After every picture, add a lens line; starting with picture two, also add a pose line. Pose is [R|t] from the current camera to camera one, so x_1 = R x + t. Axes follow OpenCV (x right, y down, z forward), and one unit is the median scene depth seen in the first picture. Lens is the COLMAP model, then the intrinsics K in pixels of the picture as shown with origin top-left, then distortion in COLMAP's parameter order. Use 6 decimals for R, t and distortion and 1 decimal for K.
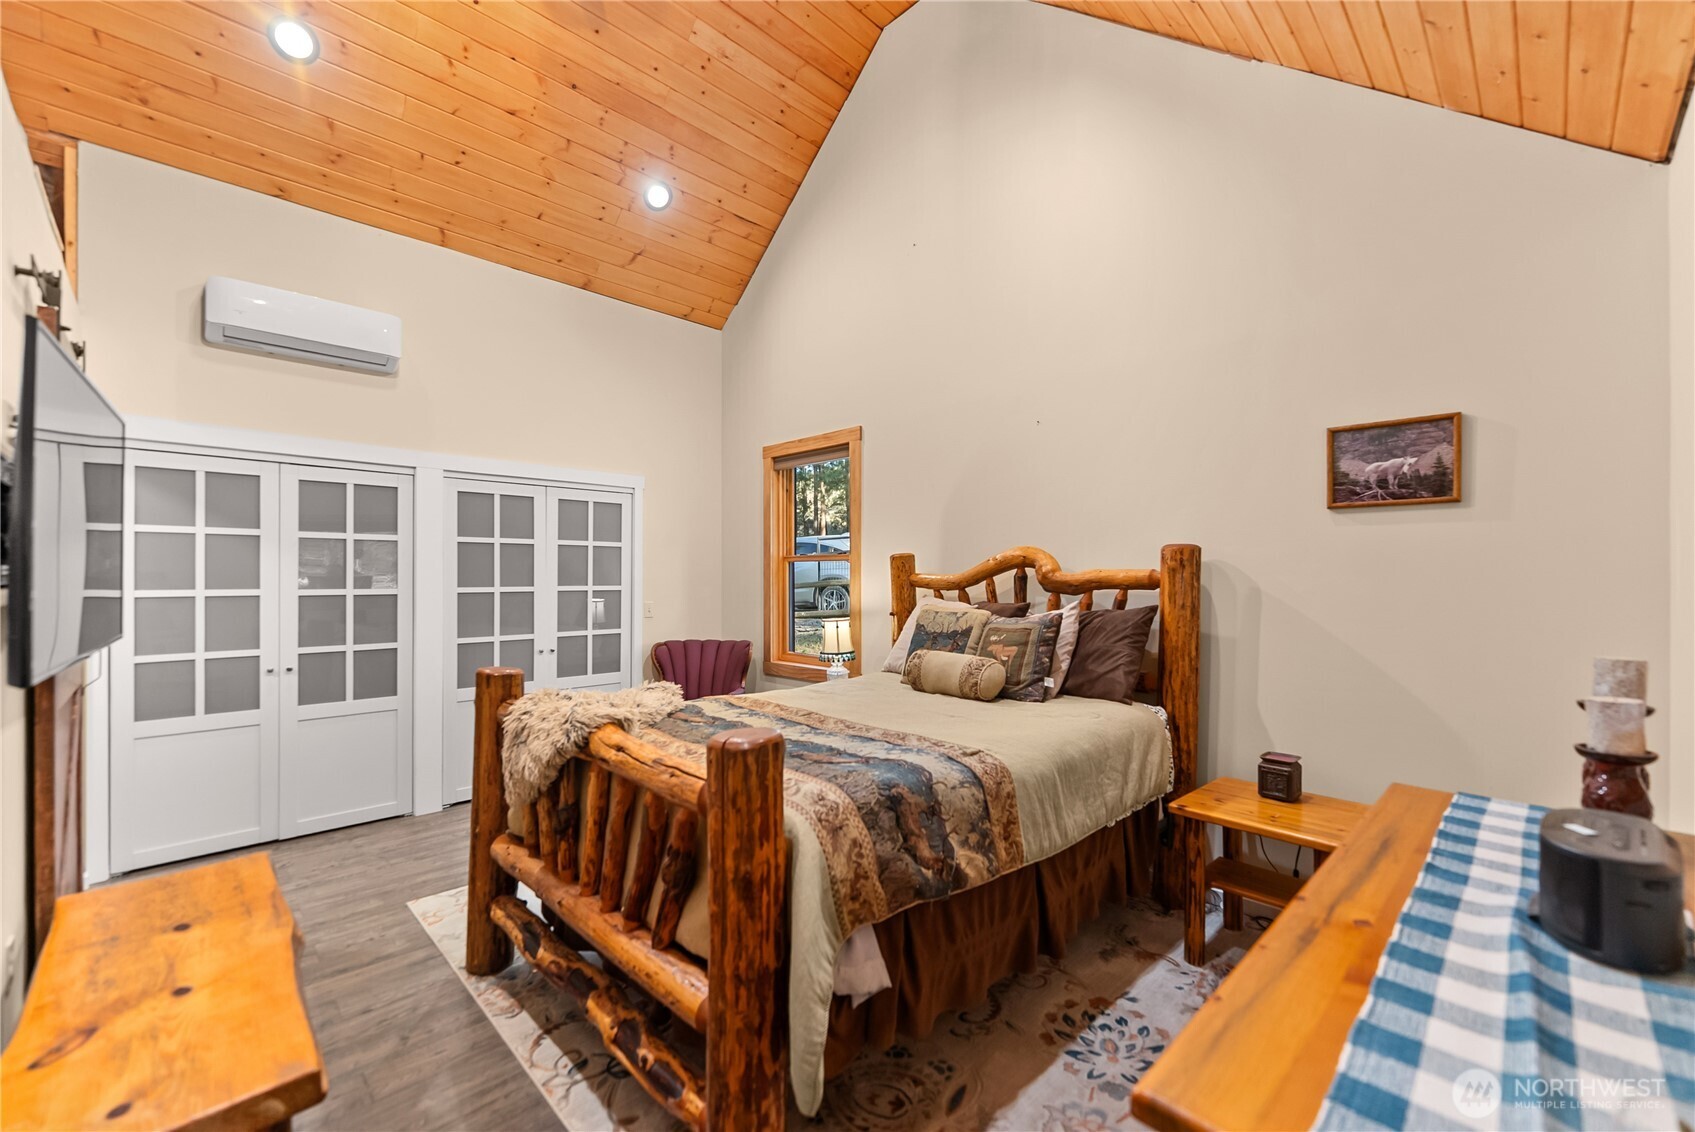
lens RADIAL K [[691.4, 0, 850.7], [0, 691.4, 581.8], [0, 0, 1]] dist [0.000455, -0.000652]
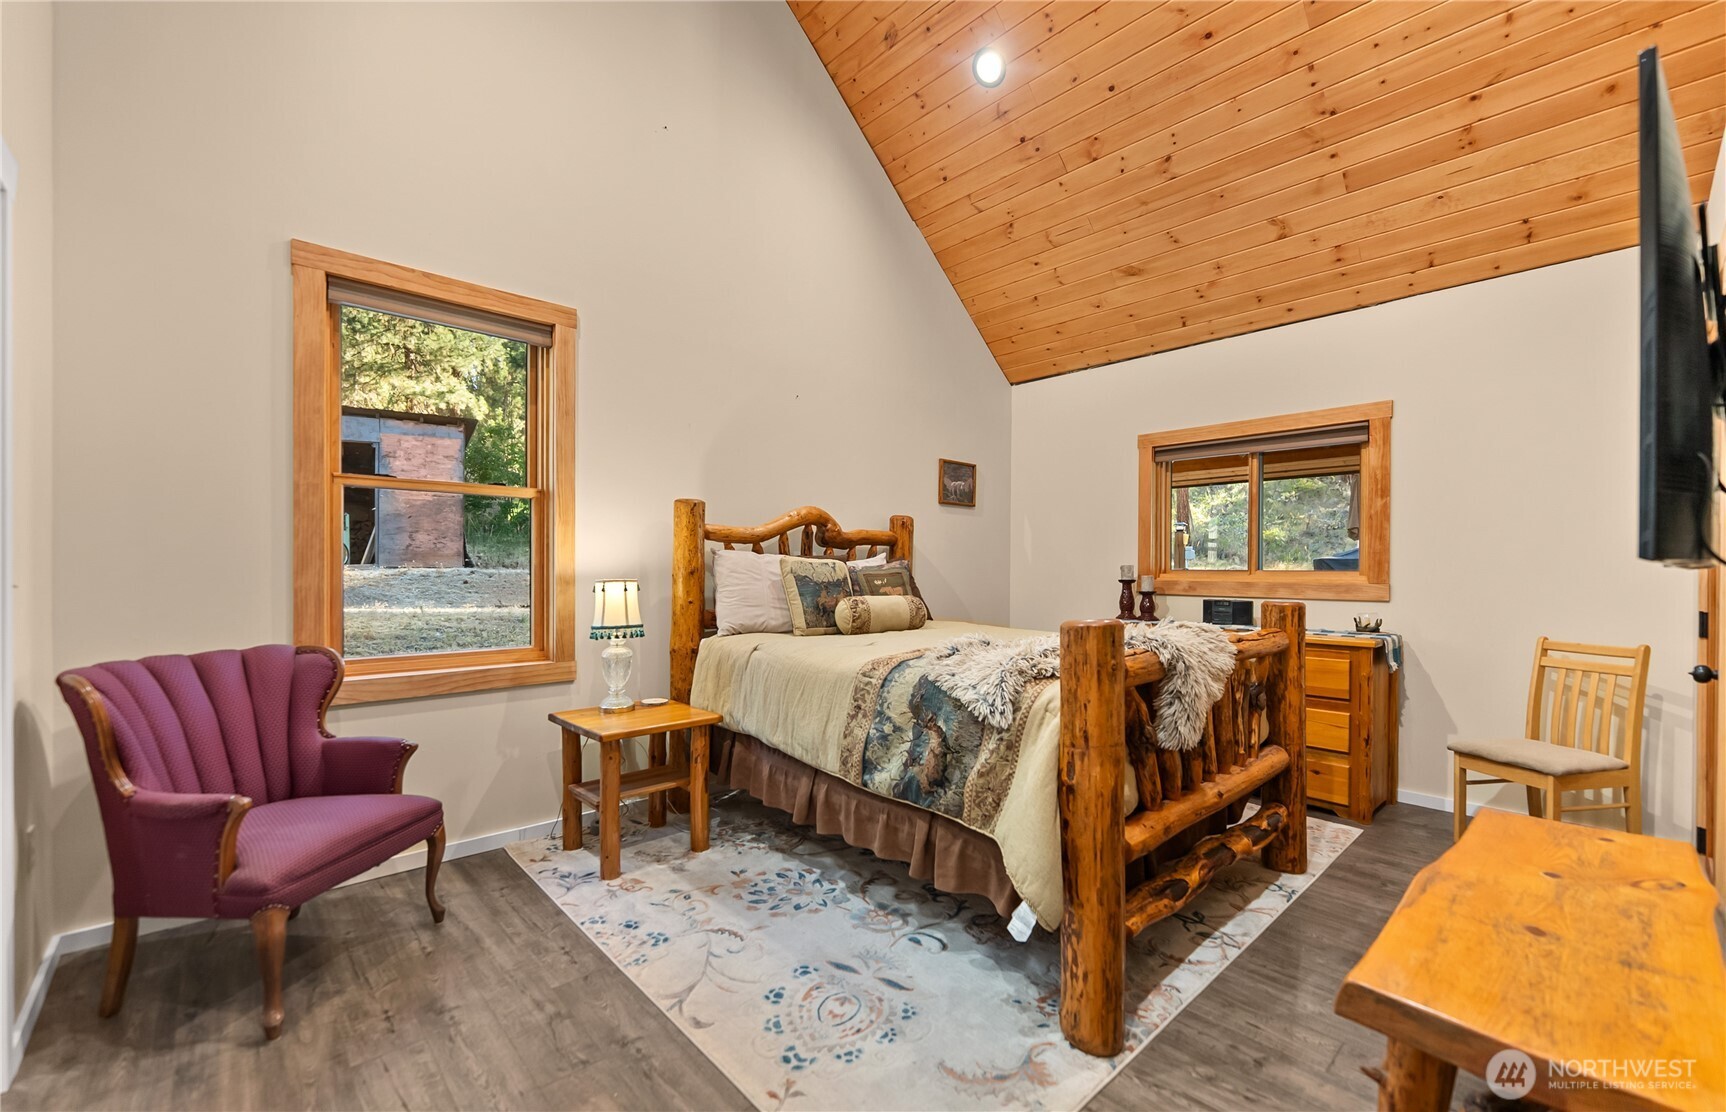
lens RADIAL K [[710.4, 0, 855.5], [0, 710.4, 569.4], [0, 0, 1]] dist [0.001717, 0.000359]
pose [[0.035482, -0.003348, 0.999365, -1.246206], [-0.002700, 0.999990, 0.003446, 0.067662], [-0.999367, -0.002821, 0.035473, 1.204984]]
